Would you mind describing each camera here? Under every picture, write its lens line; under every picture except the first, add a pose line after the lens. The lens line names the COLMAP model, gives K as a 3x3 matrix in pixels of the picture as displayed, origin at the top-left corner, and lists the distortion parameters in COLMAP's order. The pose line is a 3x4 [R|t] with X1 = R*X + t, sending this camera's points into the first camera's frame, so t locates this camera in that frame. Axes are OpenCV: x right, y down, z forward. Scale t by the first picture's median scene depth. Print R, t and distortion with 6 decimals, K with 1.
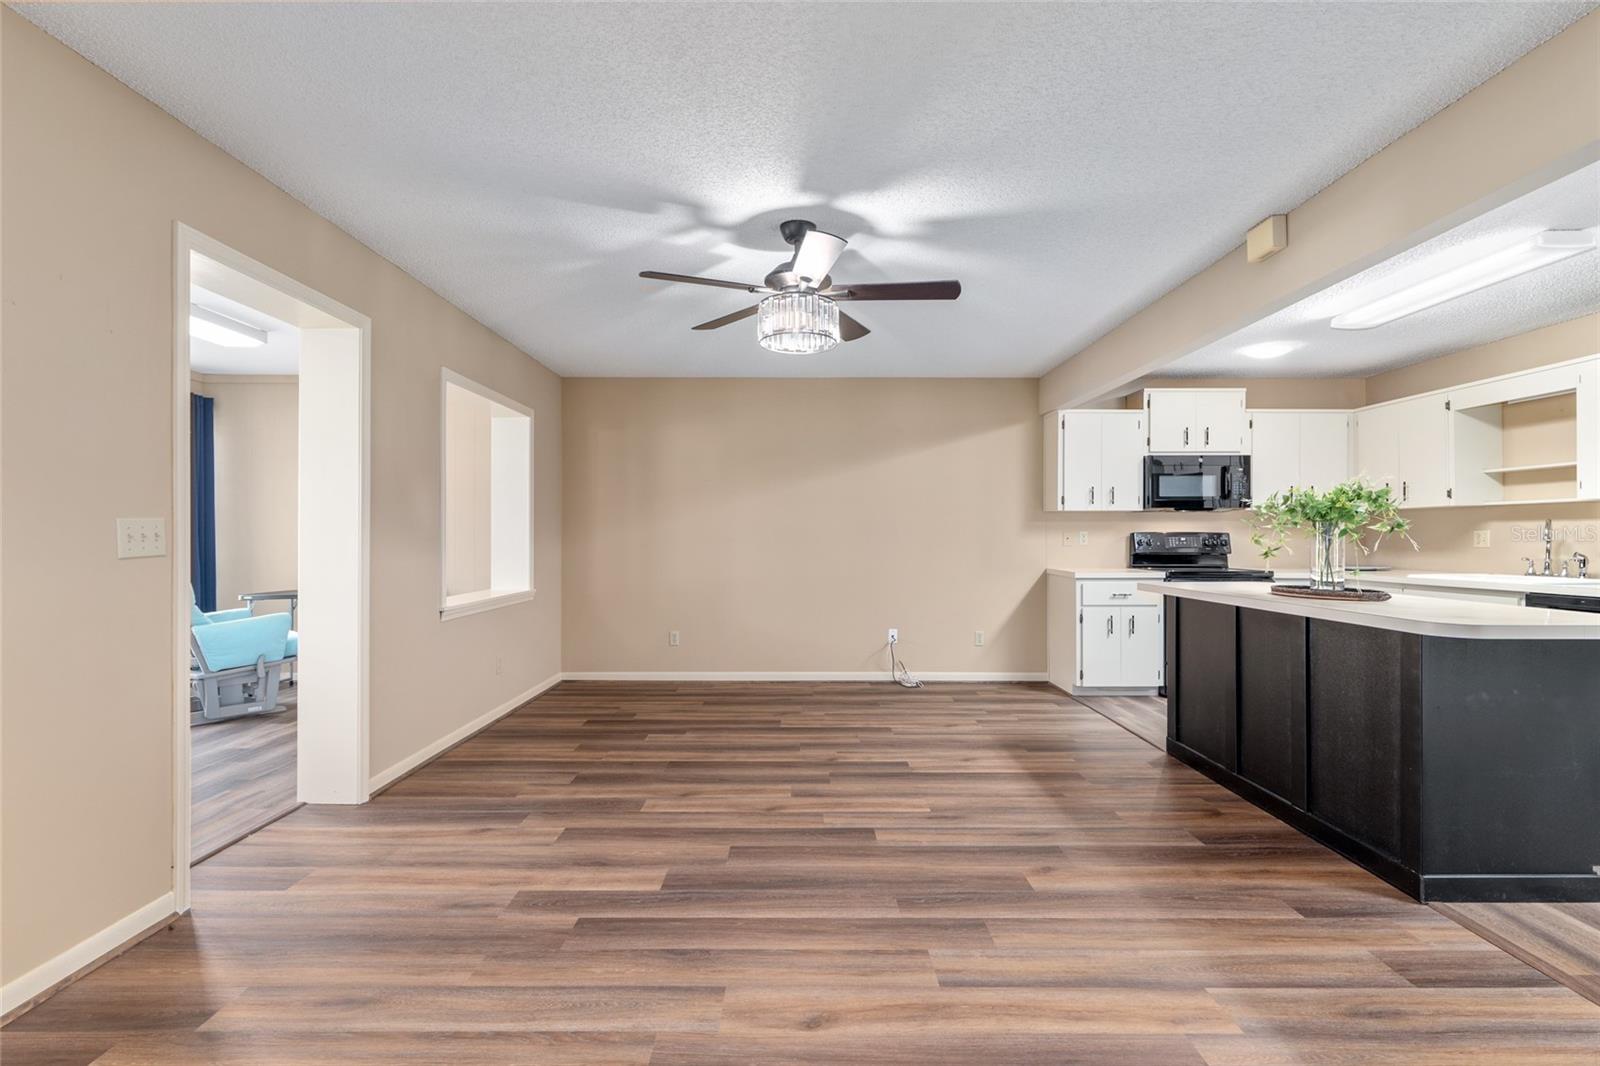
lens RADIAL K [[770.9, 0, 800.9], [0, 770.9, 534.9], [0, 0, 1]] dist [0.002686, -0.000879]
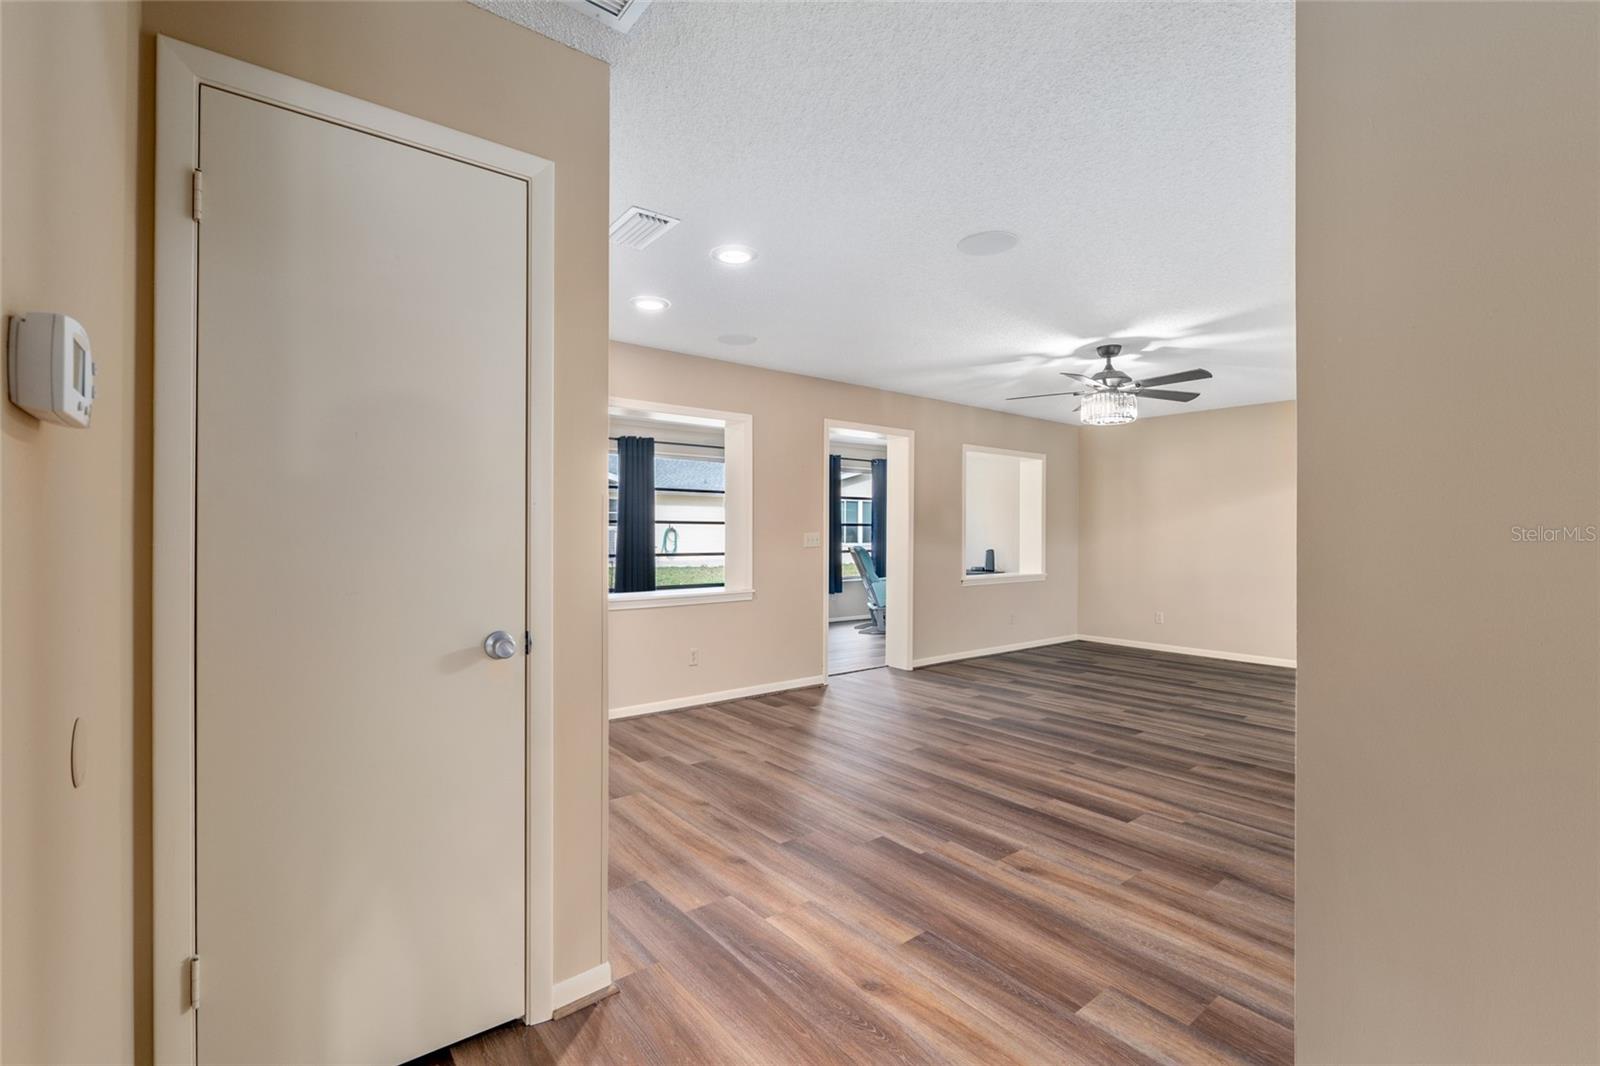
lens RADIAL K [[706.0, 0, 798.5], [0, 706.0, 531.2], [0, 0, 1]] dist [-0.002764, 0.000667]
pose [[0.626475, 0.001191, -0.779441, 0.749814], [-0.002092, 0.999998, -0.000153, -0.018987], [0.779439, 0.001727, 0.626476, -0.421668]]
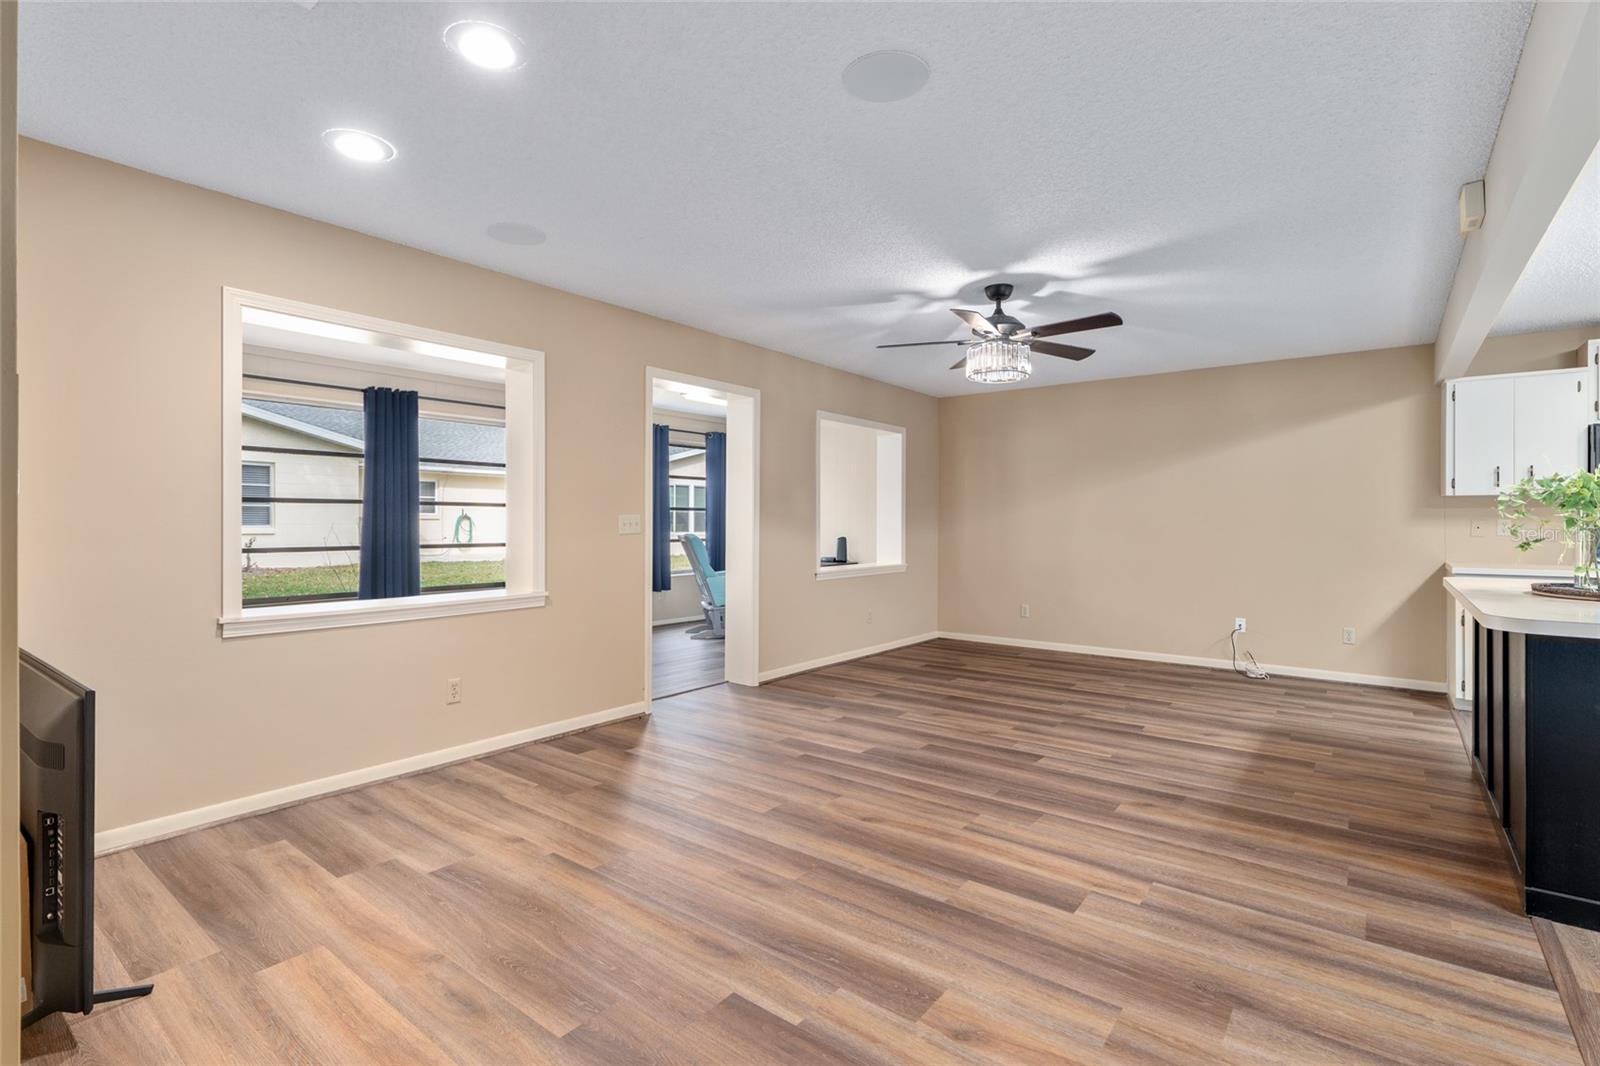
lens RADIAL K [[746.9, 0, 799.9], [0, 746.9, 518.6], [0, 0, 1]] dist [0.002332, -0.000128]
pose [[0.789010, -0.001457, -0.614379, 0.521919], [-0.000754, 0.999994, -0.003339, -0.004029], [0.614381, 0.003097, 0.789004, -0.209912]]
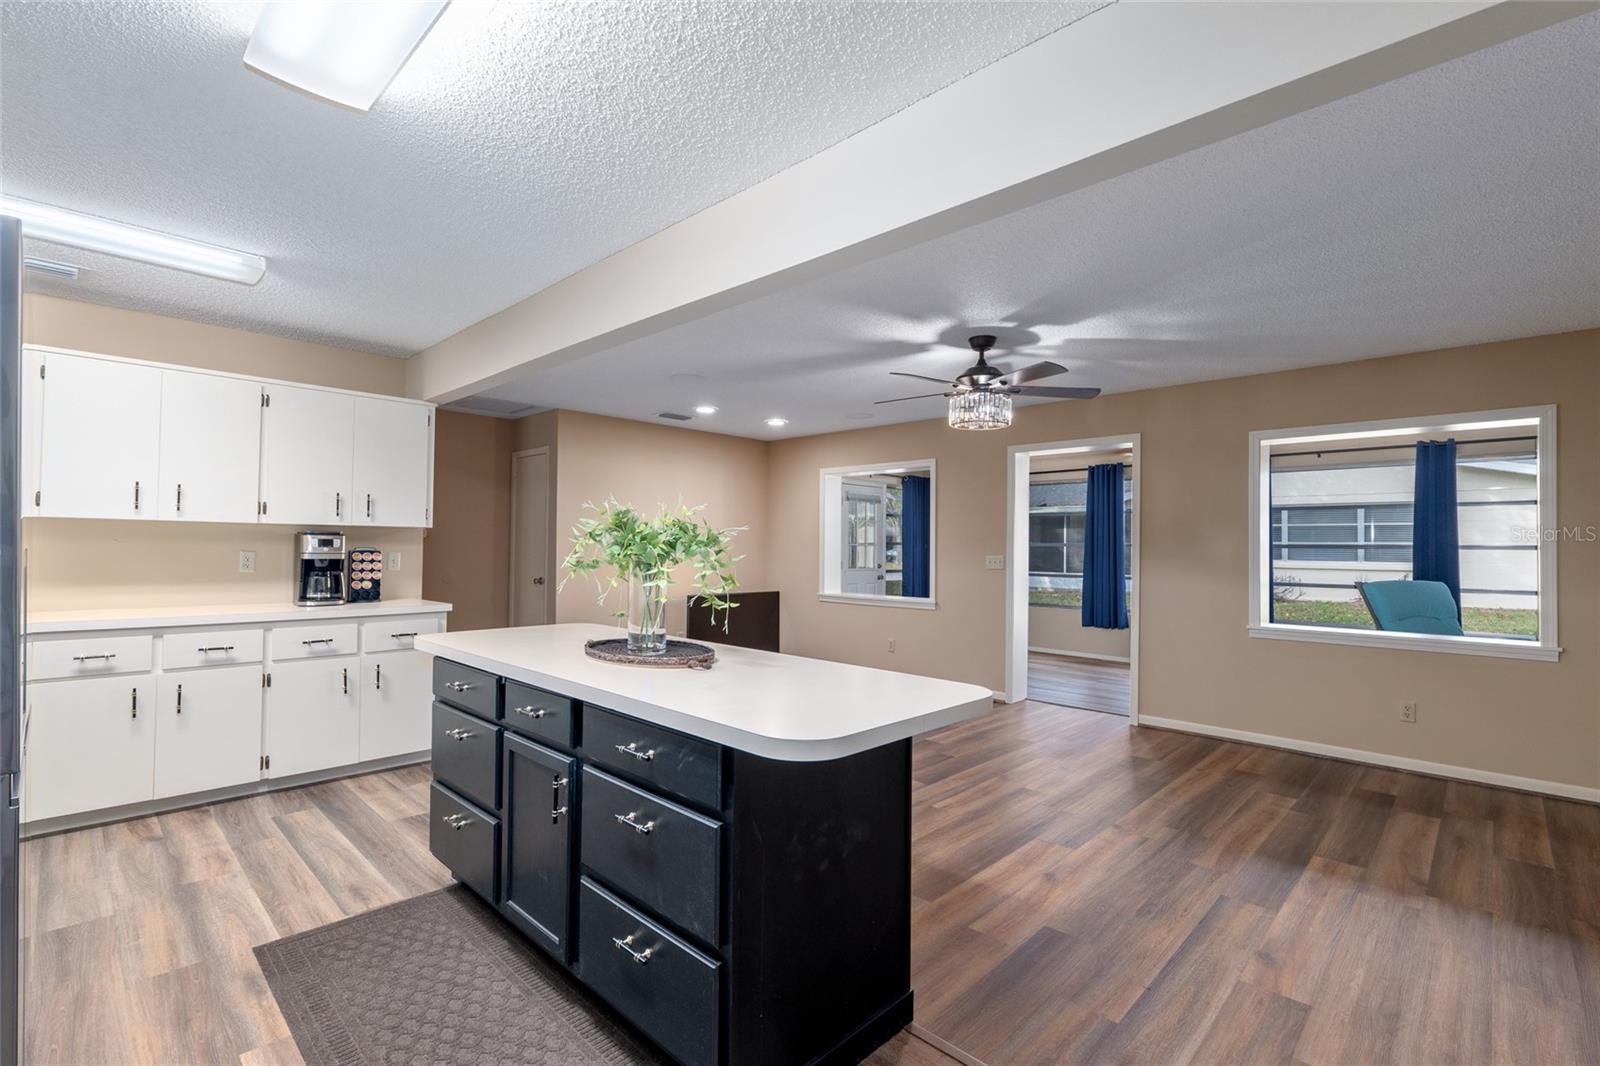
lens RADIAL K [[746.9, 0, 789.3], [0, 746.9, 533.7], [0, 0, 1]] dist [0.002332, -0.000128]
pose [[-0.712362, -0.018701, -0.701563, 1.177110], [-0.007656, 0.999793, -0.018876, -0.032500], [0.701770, -0.008075, -0.712357, 1.737377]]
